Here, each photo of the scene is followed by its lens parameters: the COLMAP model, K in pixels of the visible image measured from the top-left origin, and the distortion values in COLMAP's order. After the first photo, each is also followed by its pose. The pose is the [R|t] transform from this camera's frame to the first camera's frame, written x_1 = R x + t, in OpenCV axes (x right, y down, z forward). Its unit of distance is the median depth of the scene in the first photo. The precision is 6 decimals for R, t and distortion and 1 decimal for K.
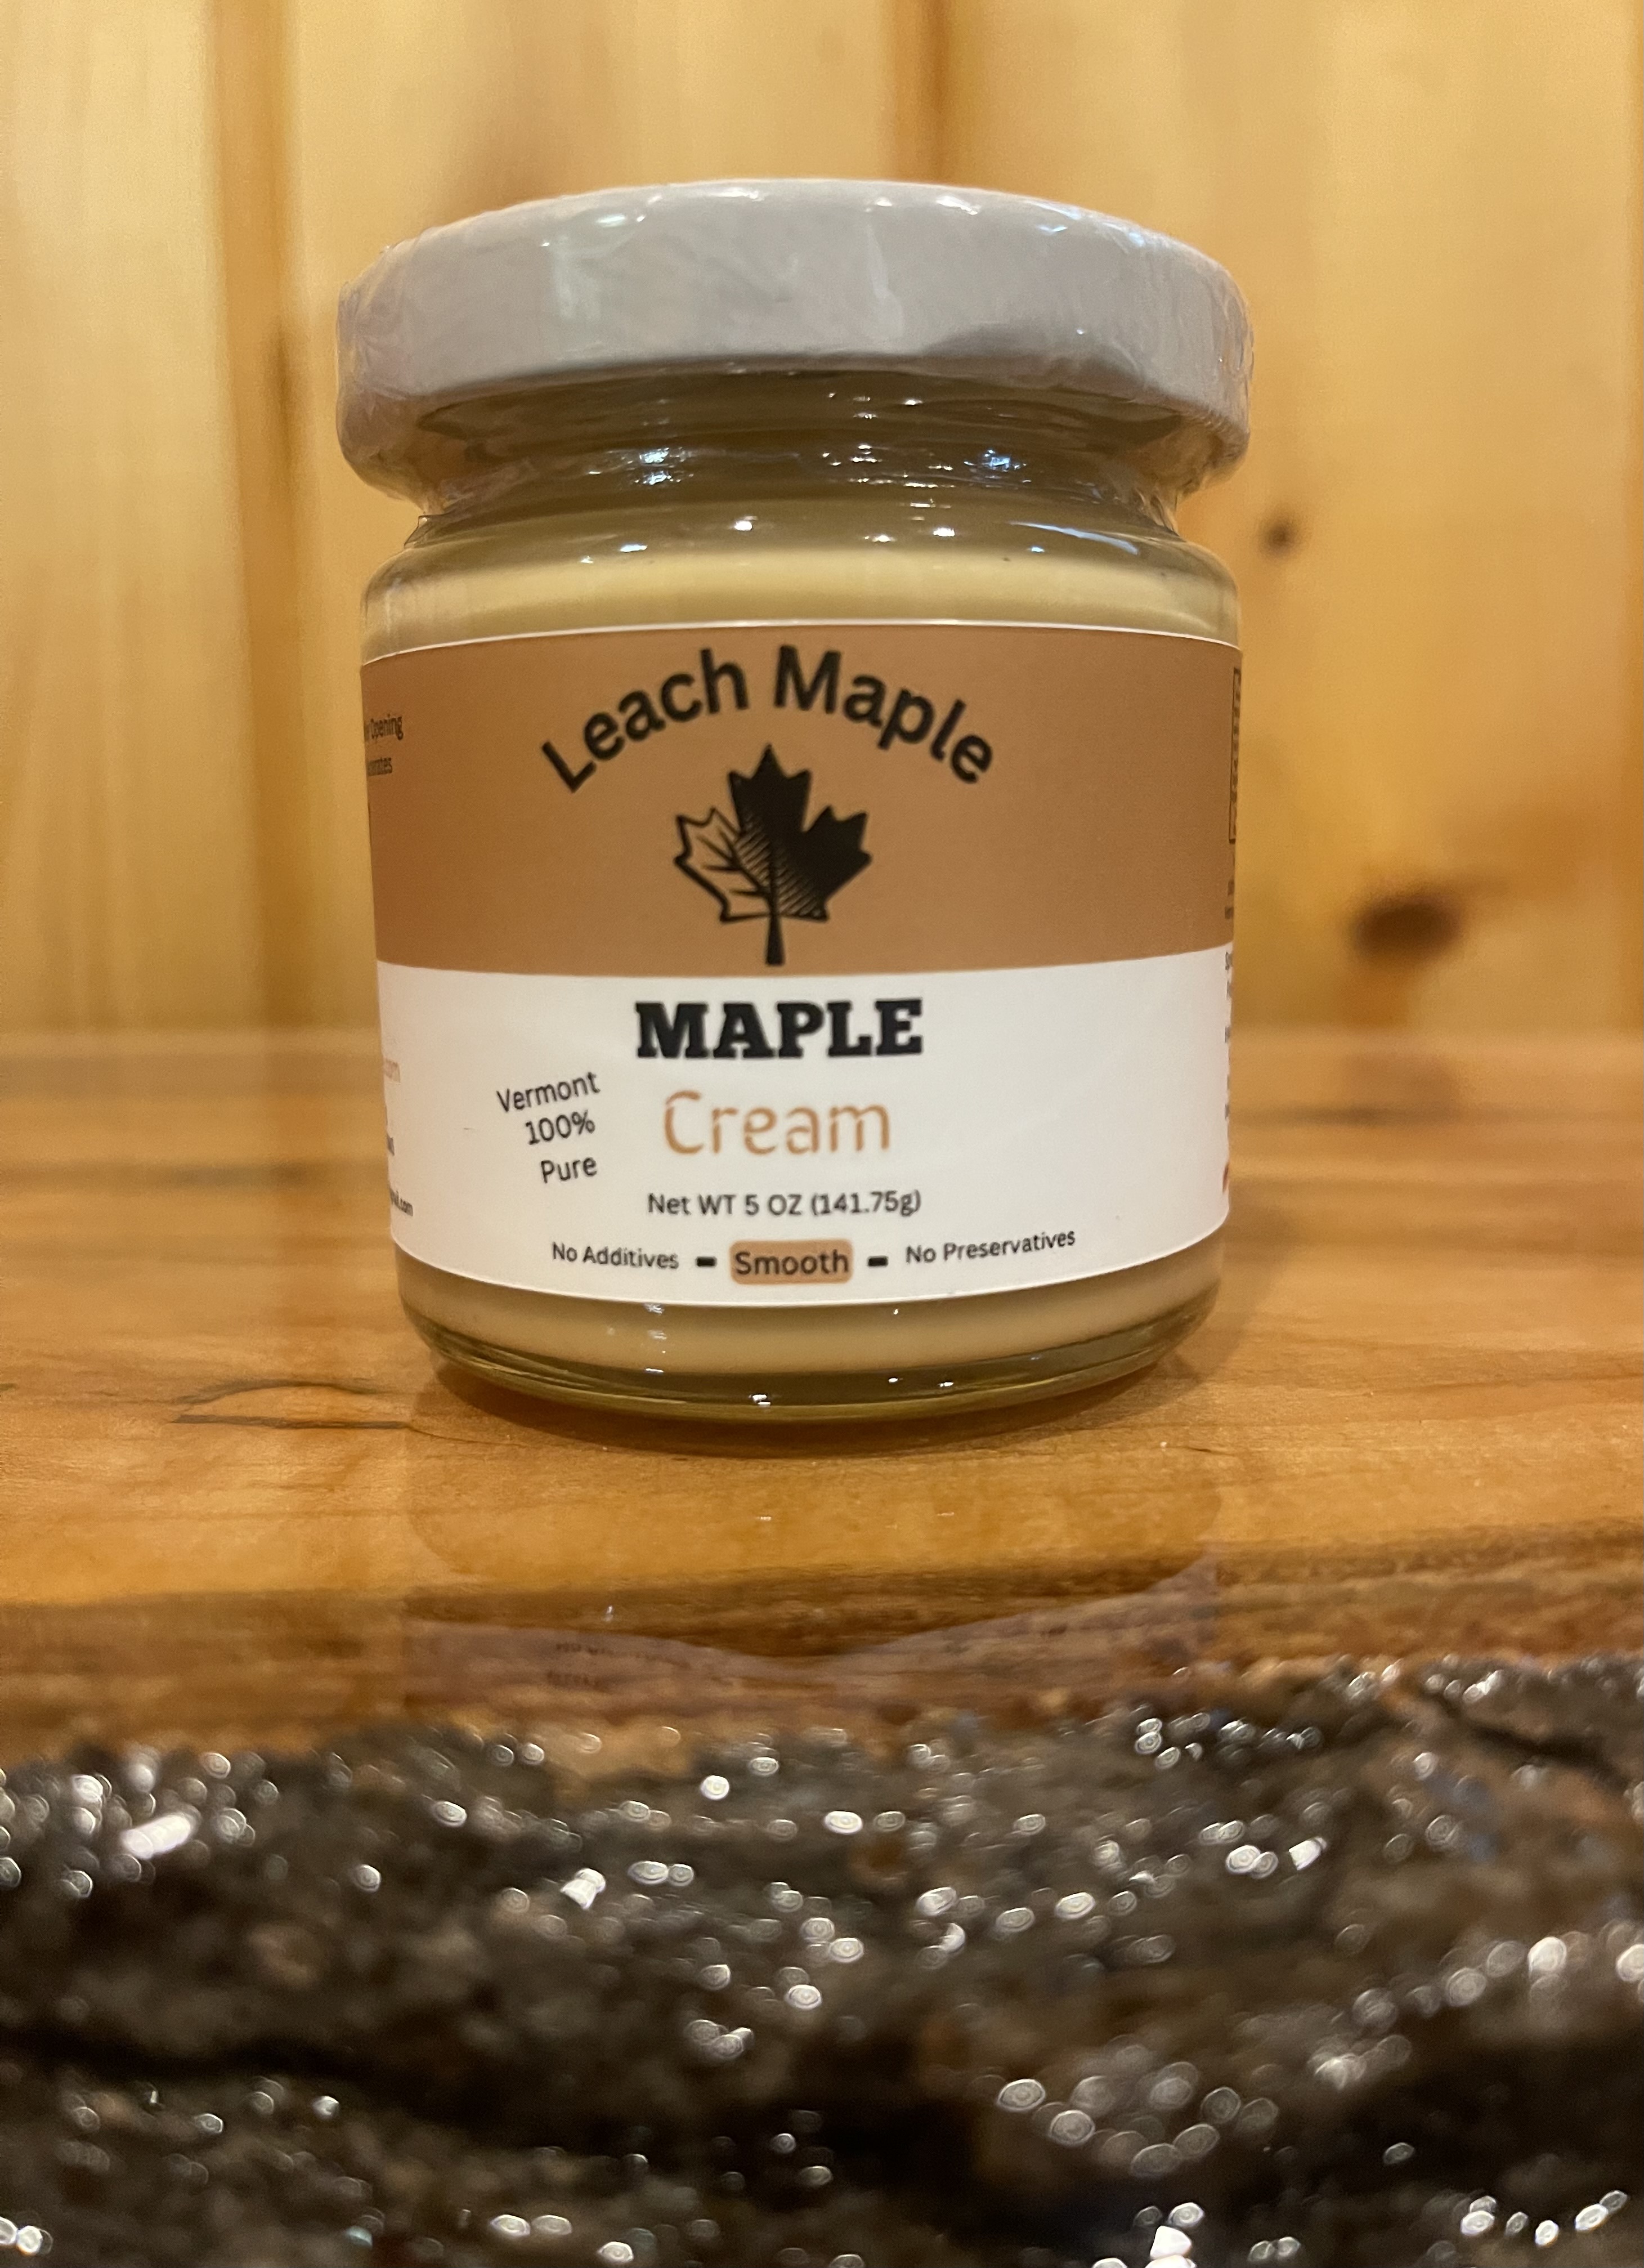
lens RADIAL K [[1784.7, 0, 879.7], [0, 1784.7, 1140.2], [0, 0, 1]] dist [-0.014277, -0.003833]
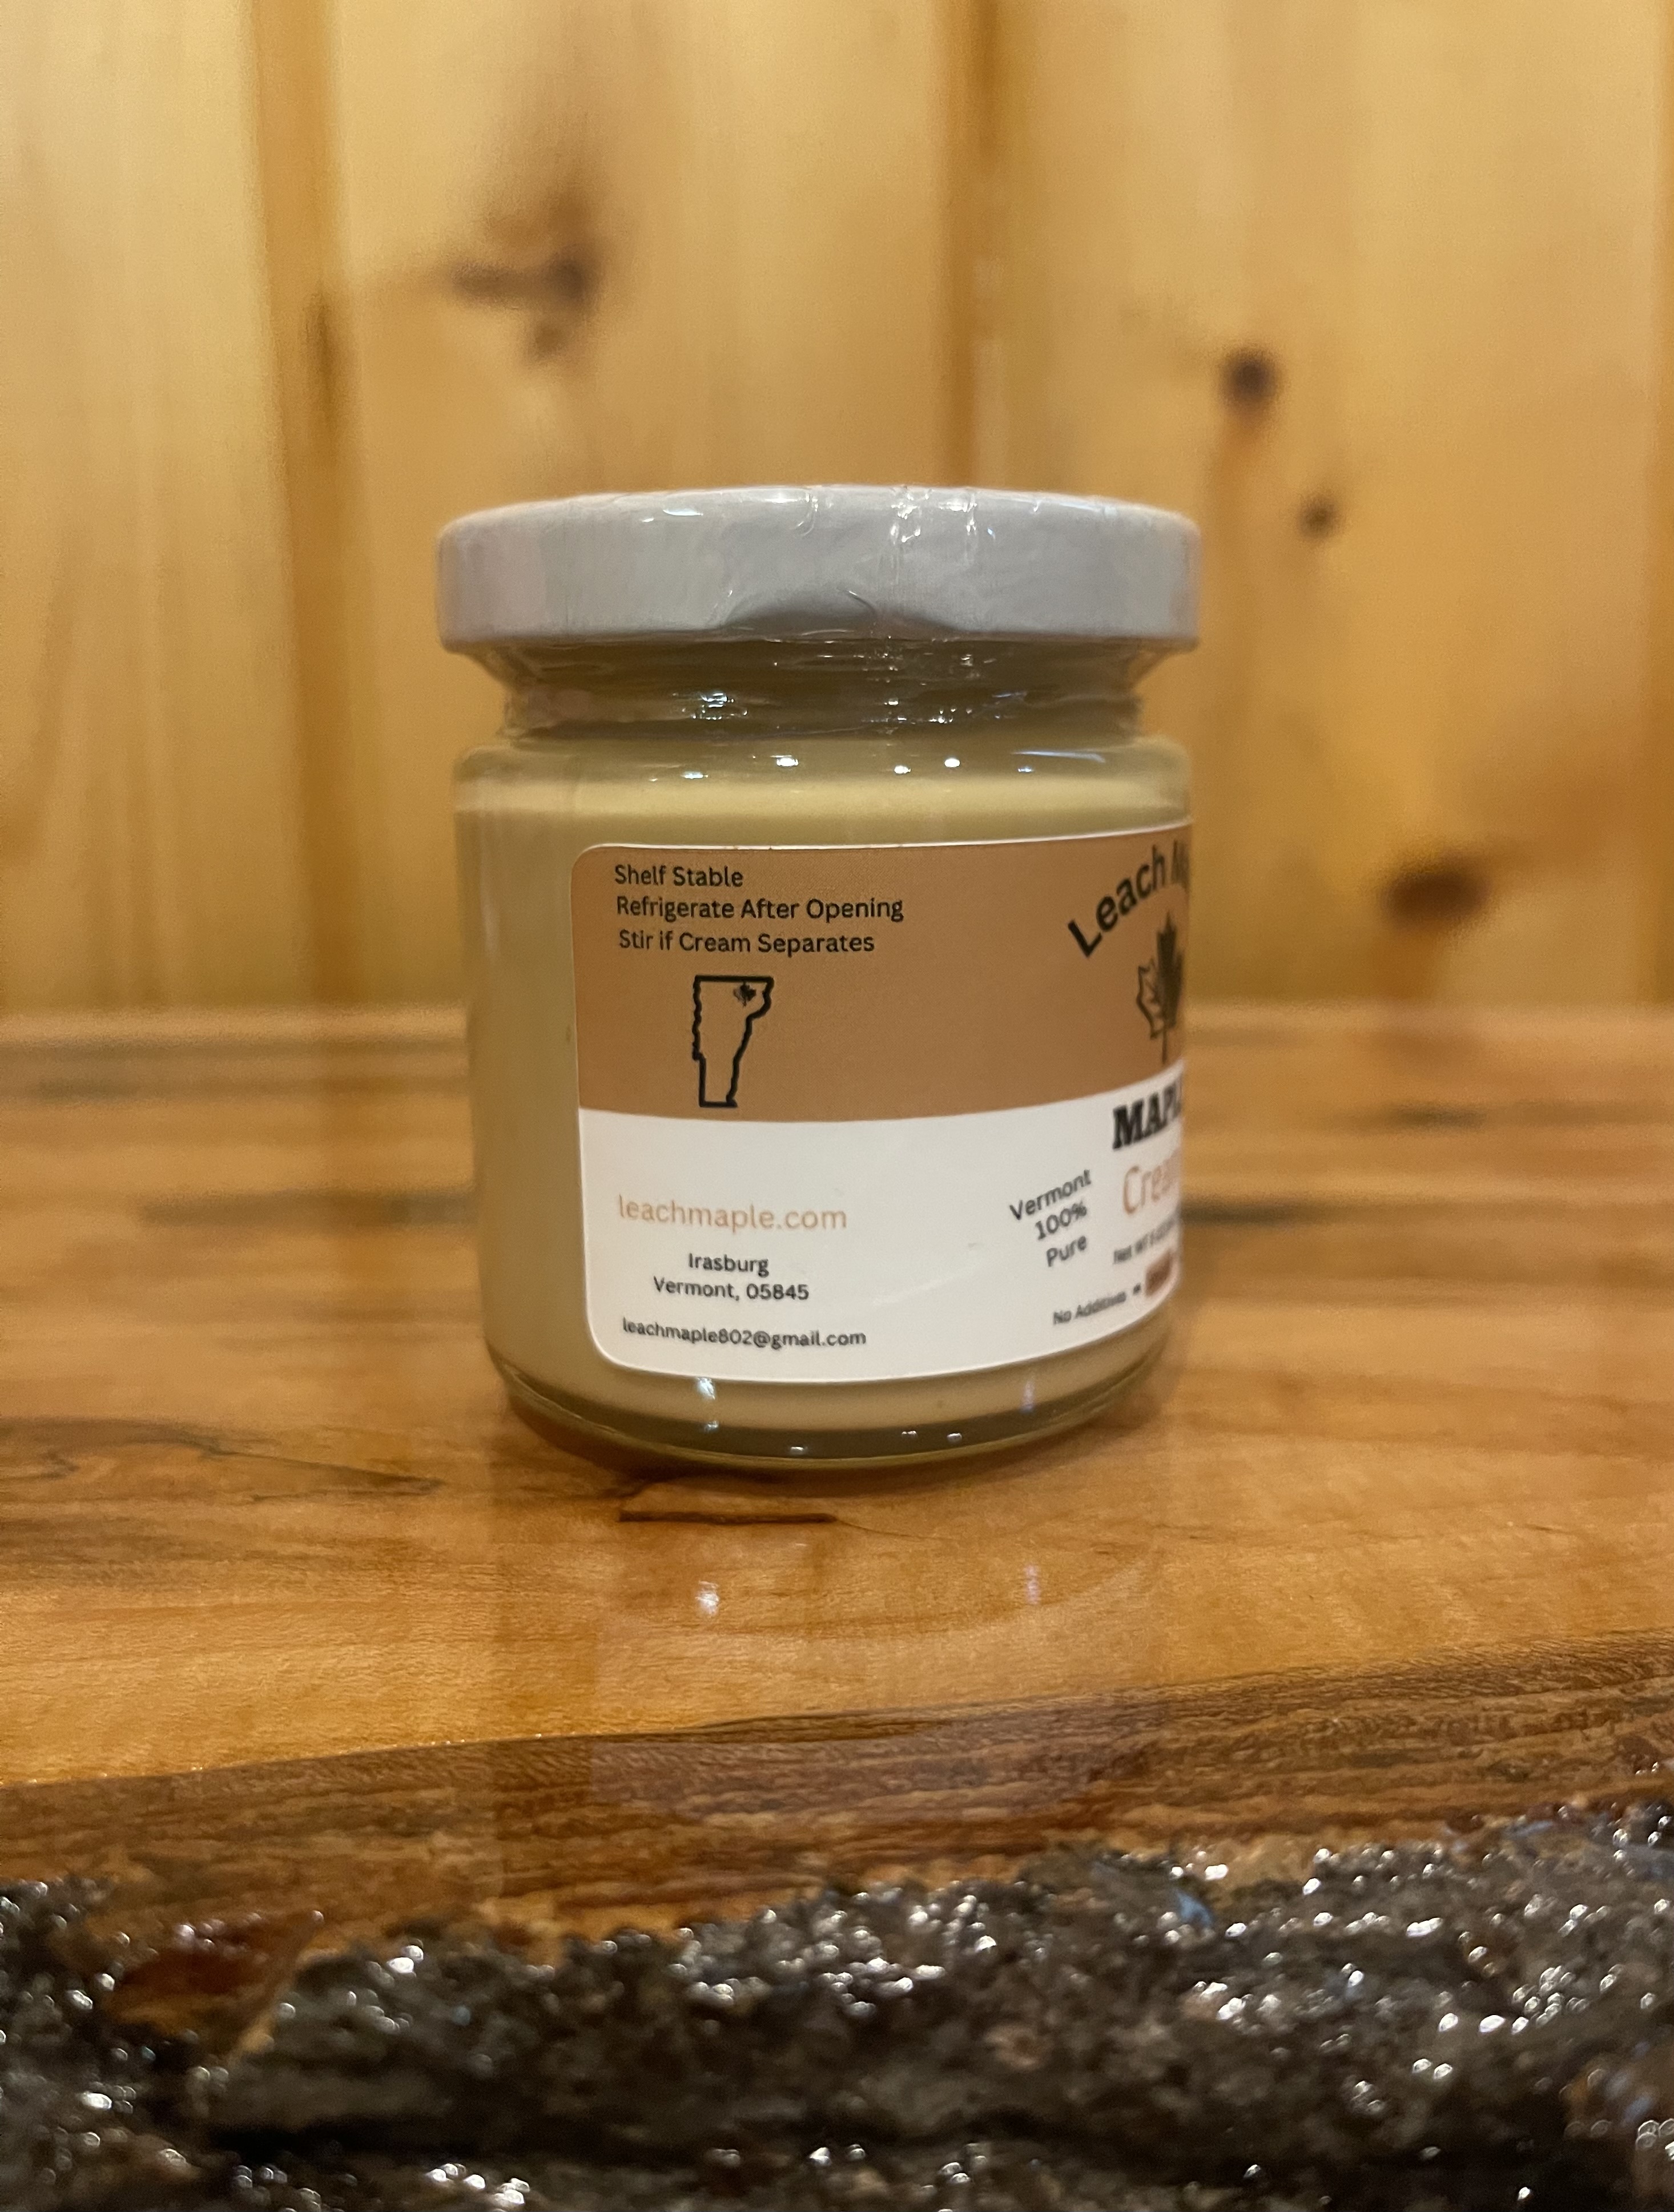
lens RADIAL K [[1821.9, 0, 871.9], [0, 1821.9, 1075.0], [0, 0, 1]] dist [-0.005890, -0.008897]
pose [[0.998209, -0.012259, 0.058555, -0.429761], [0.010601, 0.999536, 0.028543, -0.215867], [-0.058878, -0.027871, 0.997876, -0.197842]]
